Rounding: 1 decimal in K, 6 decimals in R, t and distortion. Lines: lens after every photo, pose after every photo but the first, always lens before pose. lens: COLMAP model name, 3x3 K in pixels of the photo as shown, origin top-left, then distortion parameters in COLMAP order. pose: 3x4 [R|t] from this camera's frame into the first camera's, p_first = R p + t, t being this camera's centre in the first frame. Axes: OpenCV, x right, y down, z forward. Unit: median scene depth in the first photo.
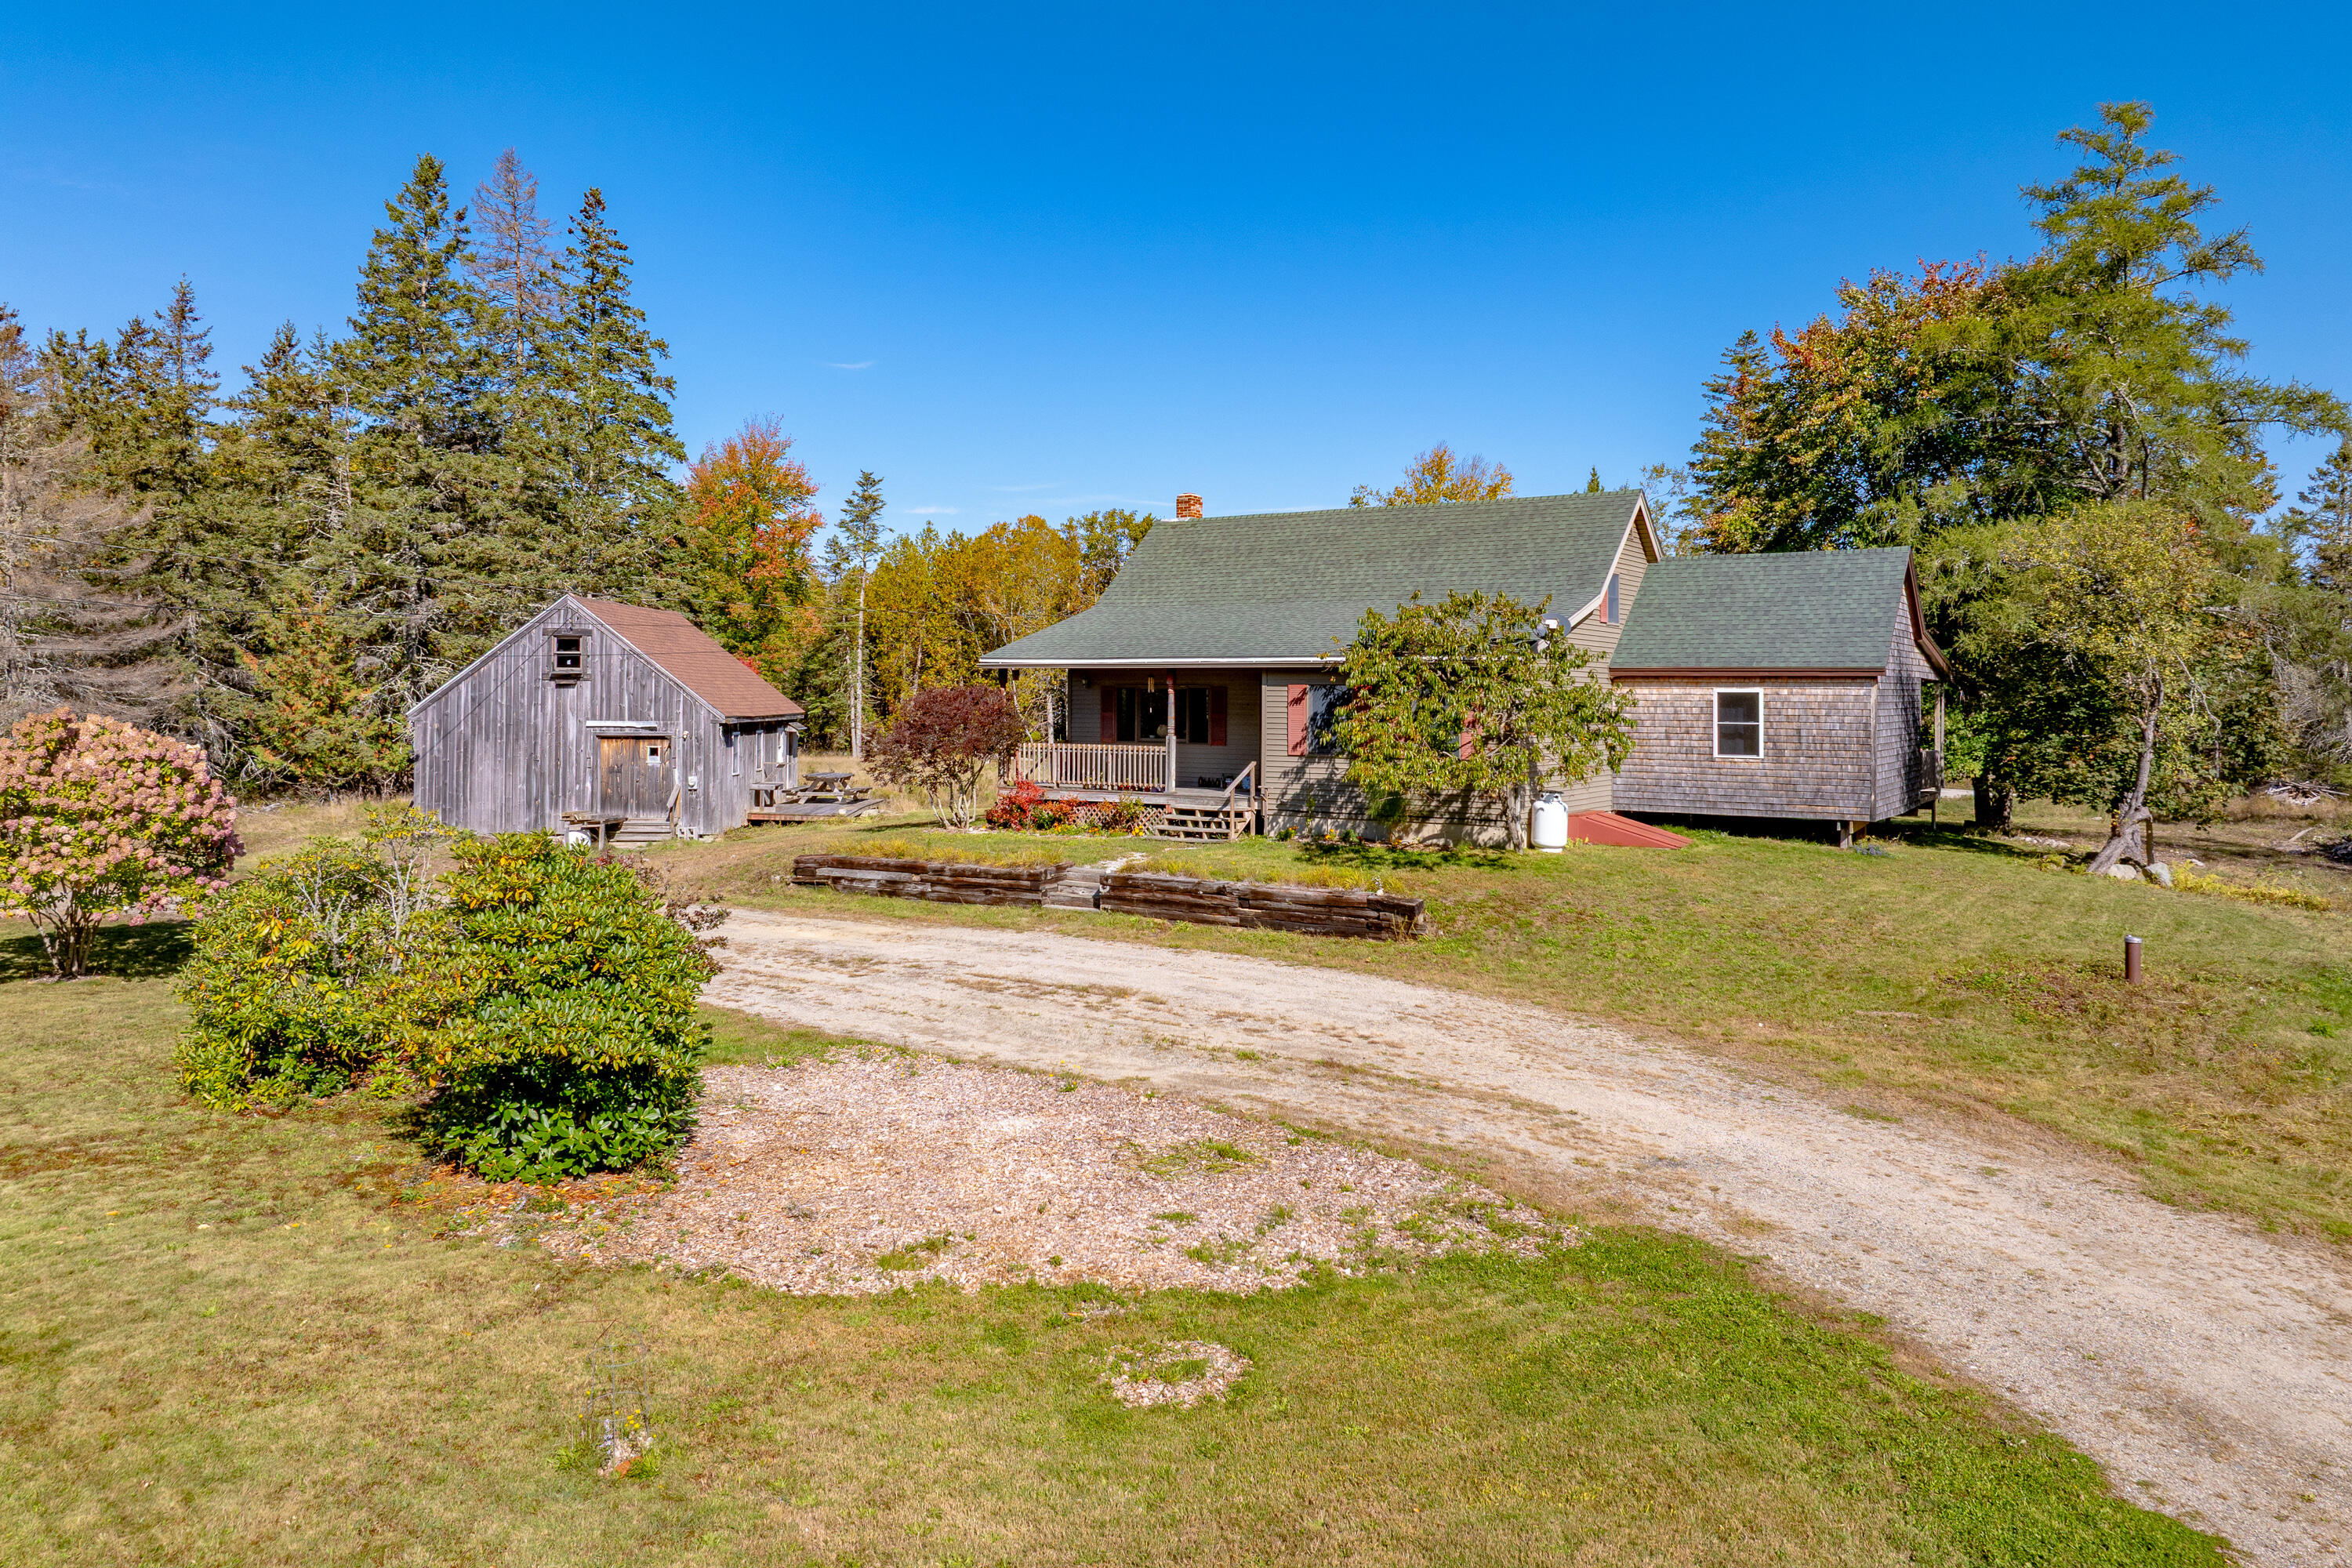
lens RADIAL K [[1646.1, 0, 1179.3], [0, 1646.1, 688.2], [0, 0, 1]] dist [-0.032829, -0.008660]
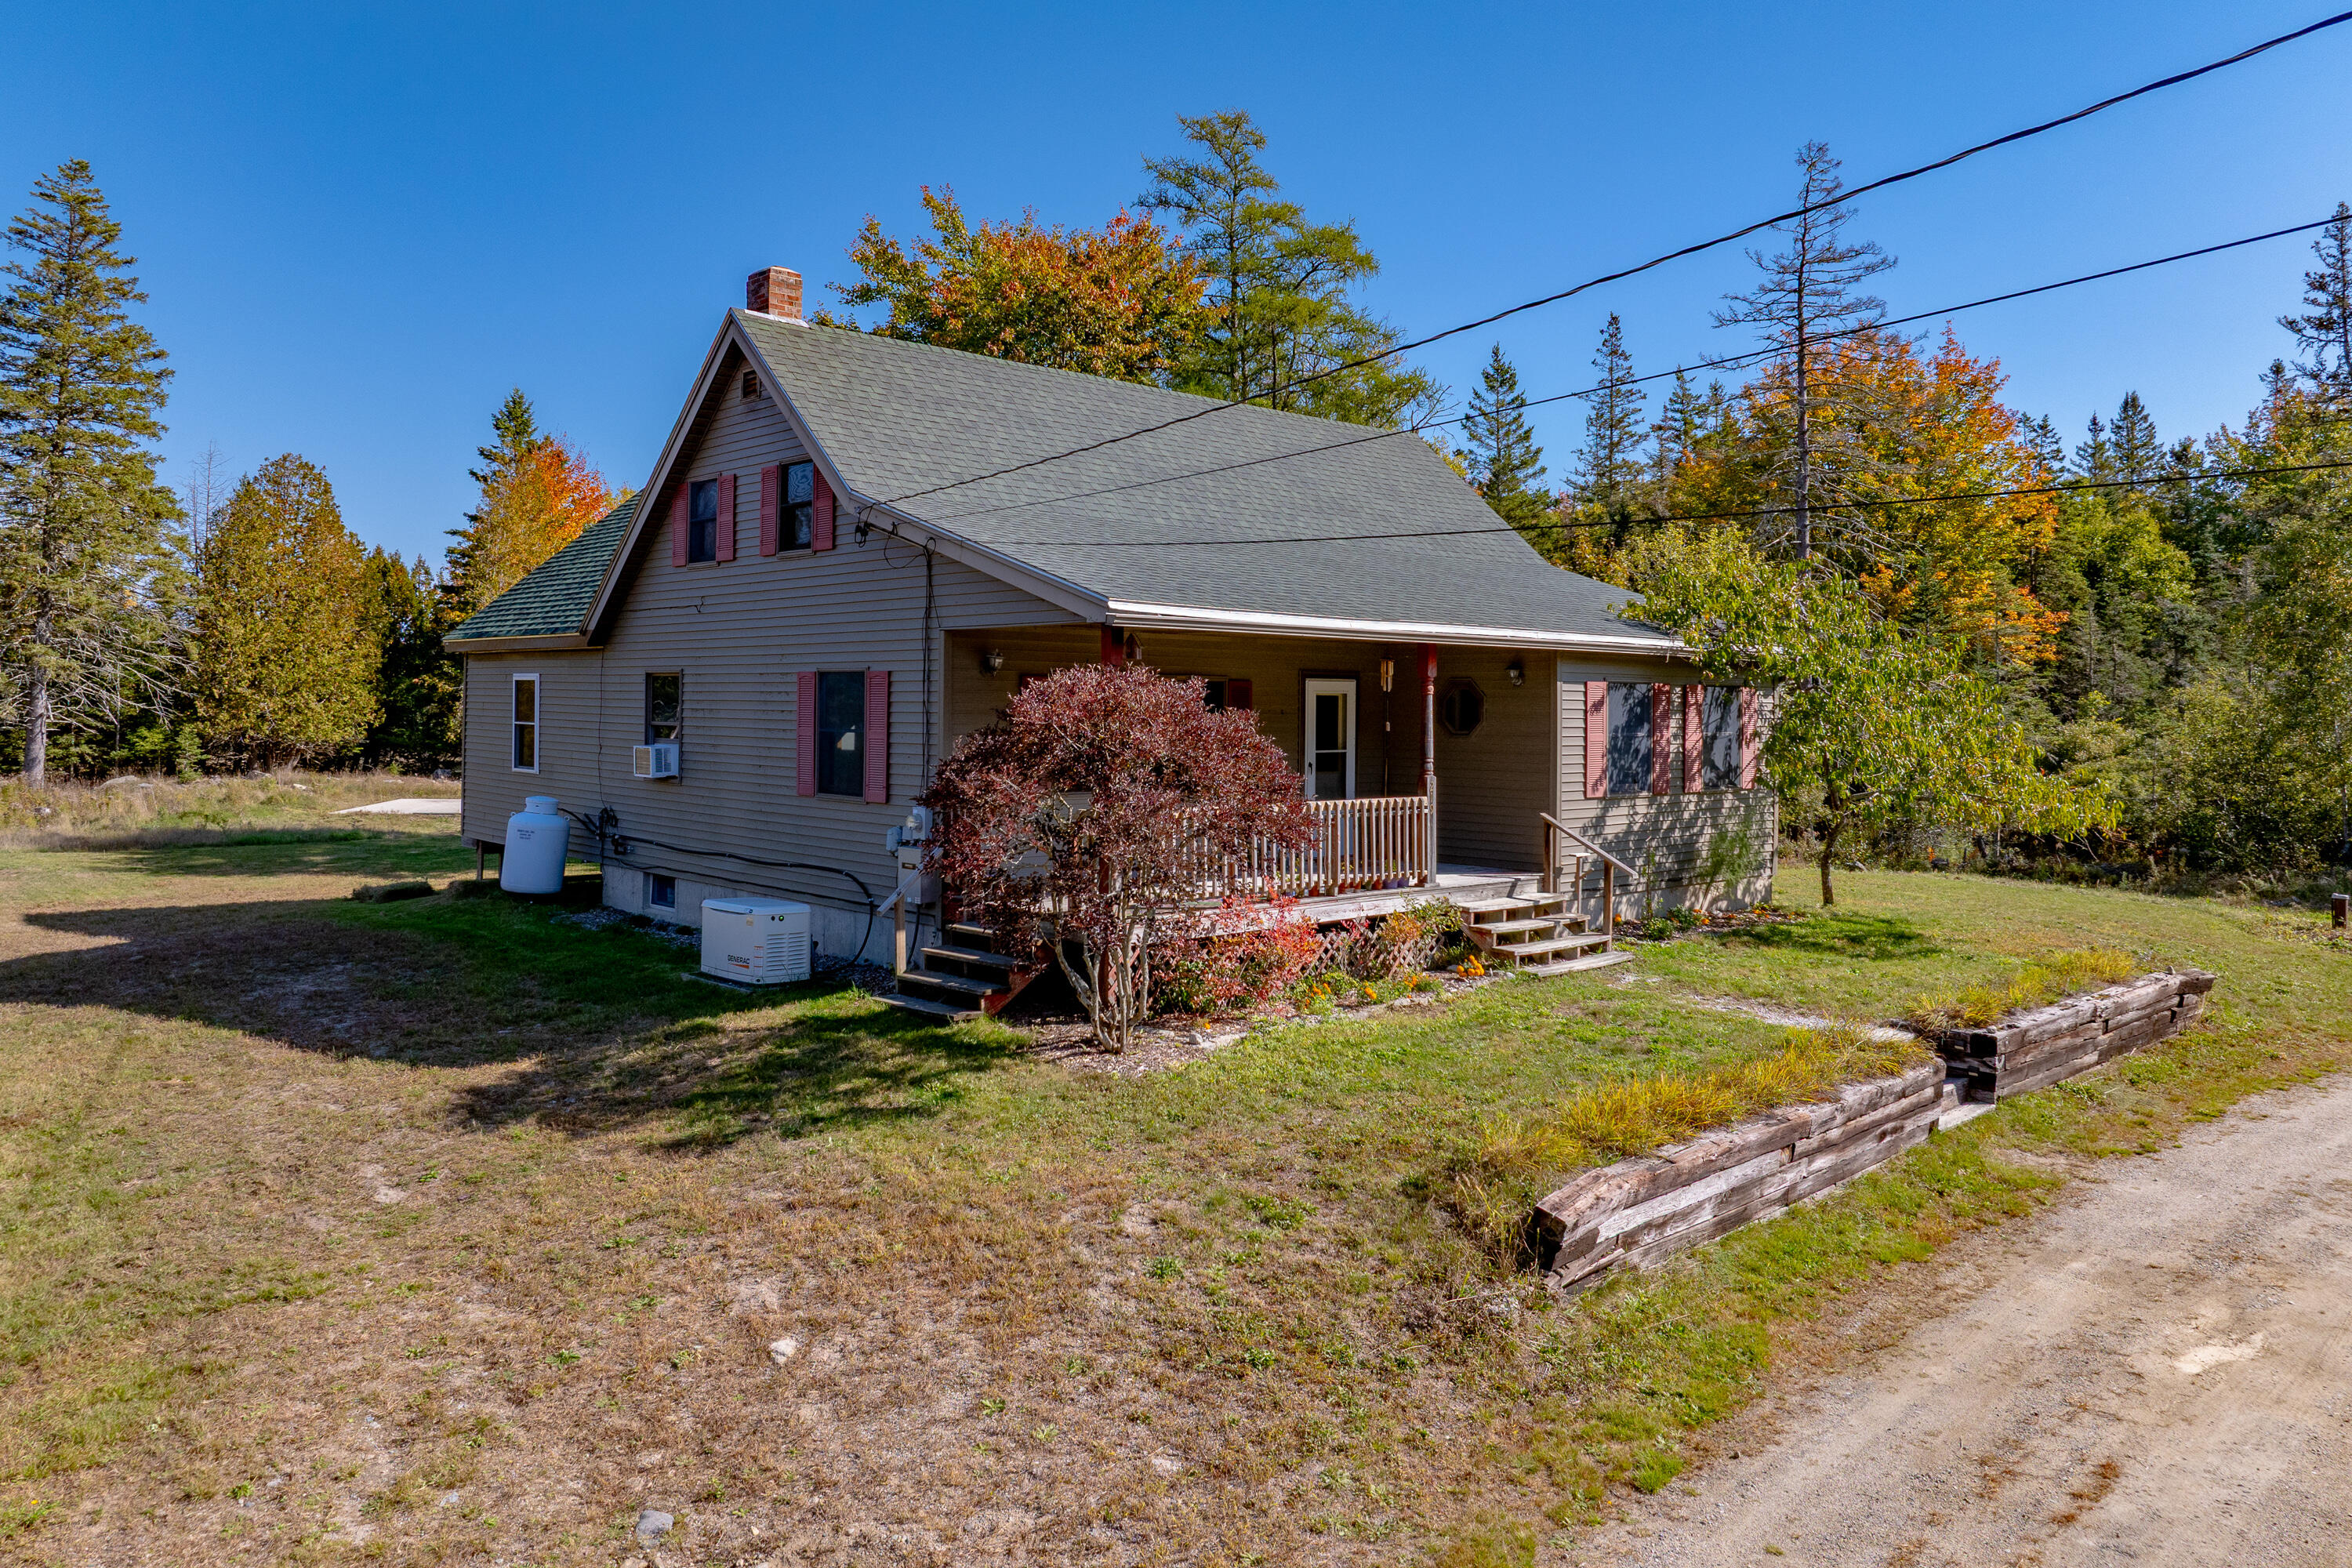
lens RADIAL K [[1646.1, 0, 1179.3], [0, 1646.1, 688.2], [0, 0, 1]] dist [-0.032829, -0.008660]
pose [[0.240155, 0.005839, 0.970717, -0.420161], [-0.015874, 0.999872, -0.002087, 0.003232], [-0.970605, -0.014908, 0.240217, 0.763981]]
